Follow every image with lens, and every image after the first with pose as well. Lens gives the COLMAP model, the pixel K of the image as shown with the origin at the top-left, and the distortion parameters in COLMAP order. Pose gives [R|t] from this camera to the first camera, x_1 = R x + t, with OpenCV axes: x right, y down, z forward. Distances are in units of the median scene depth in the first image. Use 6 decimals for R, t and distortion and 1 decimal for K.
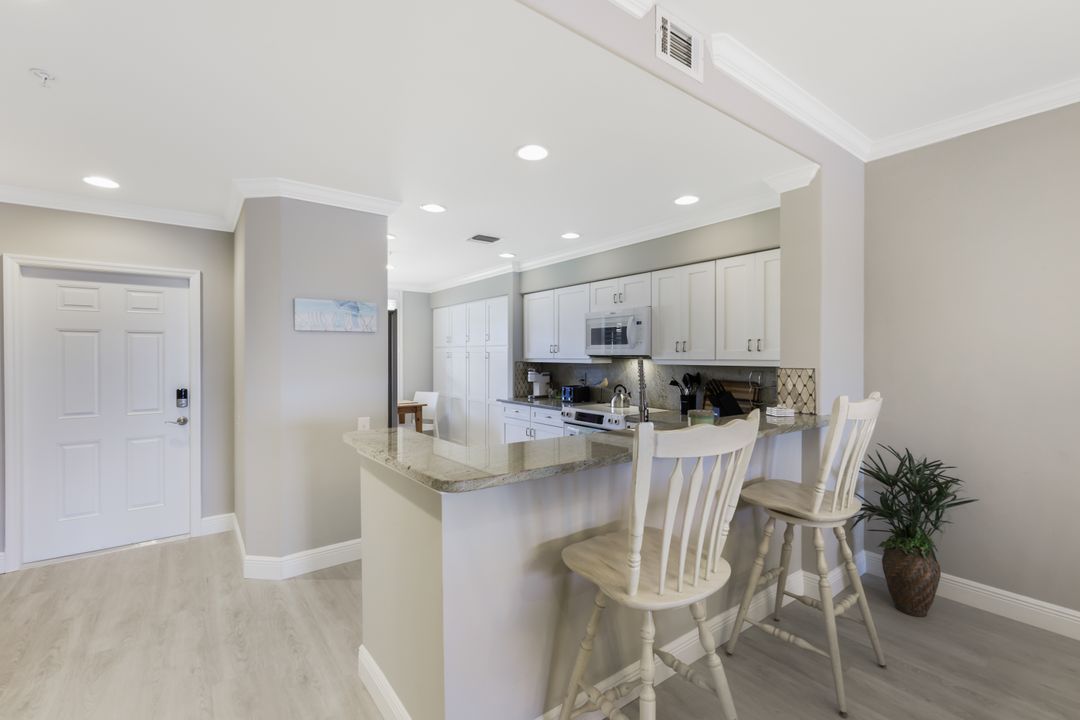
lens RADIAL K [[471.4, 0, 552.9], [0, 471.4, 357.5], [0, 0, 1]] dist [0.001525, -0.000061]
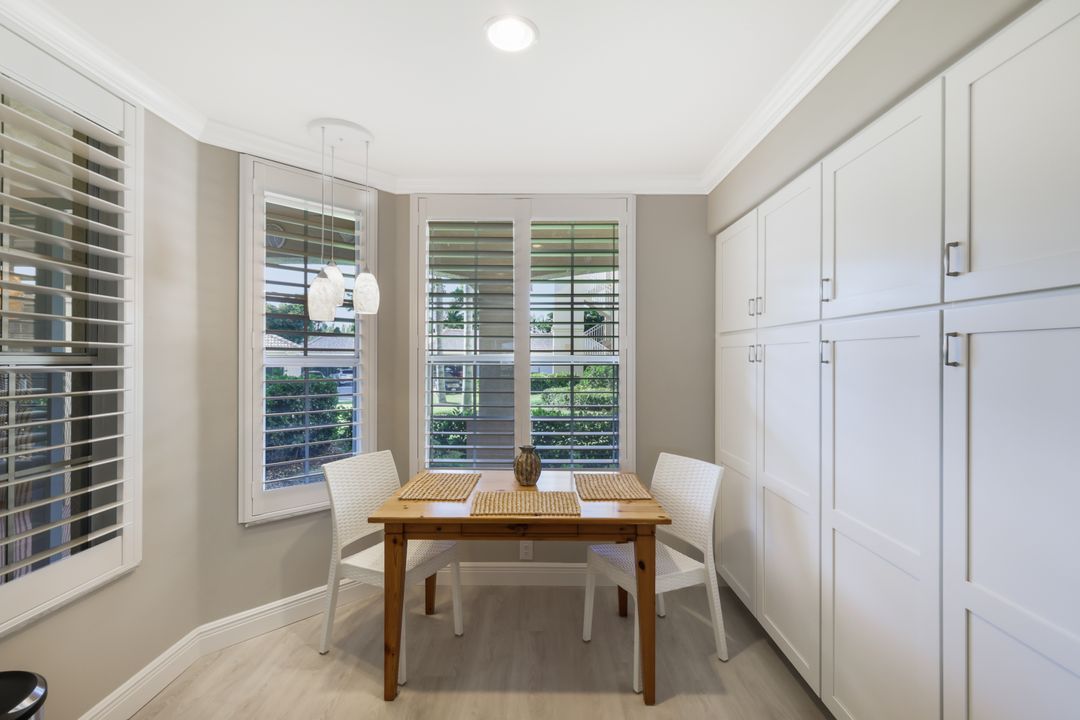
lens RADIAL K [[467.9, 0, 544.6], [0, 467.9, 358.5], [0, 0, 1]] dist [0.002767, -0.000169]
pose [[0.791951, -0.000063, -0.610584, -0.260225], [-0.004039, 0.999978, -0.005343, 0.002096], [0.610571, 0.006698, 0.791933, 1.233338]]
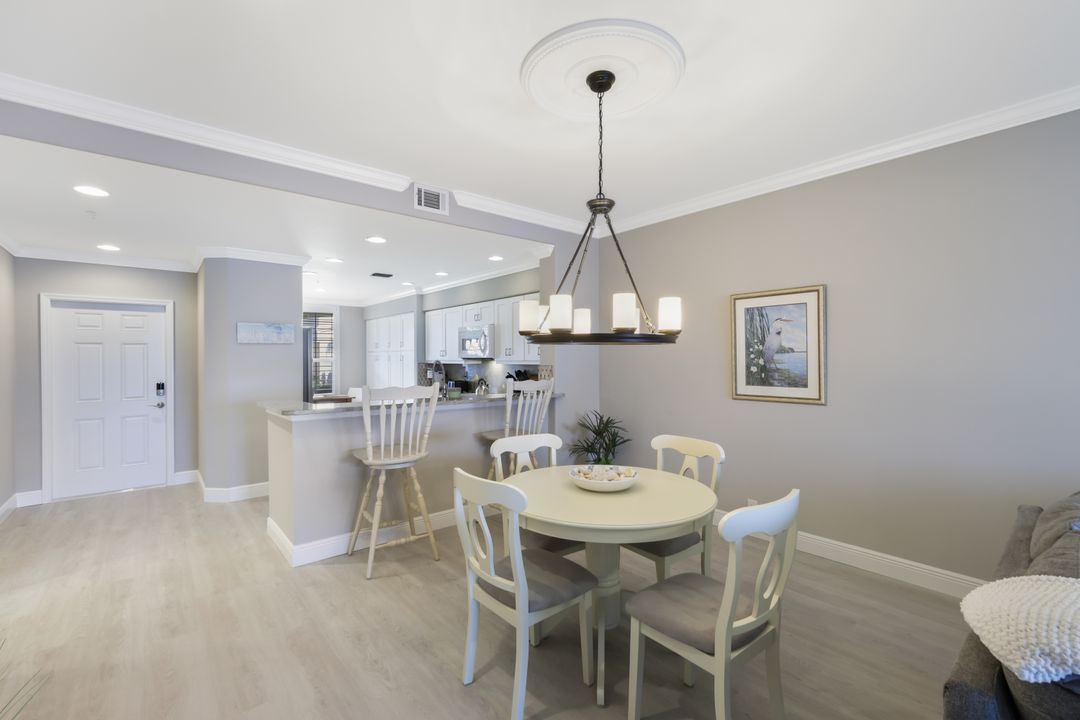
lens RADIAL K [[467.9, 0, 544.6], [0, 467.9, 358.5], [0, 0, 1]] dist [0.002767, -0.000169]
pose [[0.999193, -0.004907, 0.039860, 0.329665], [0.005000, 0.999985, -0.002245, 0.001555], [-0.039848, 0.002442, 0.999203, -0.477816]]
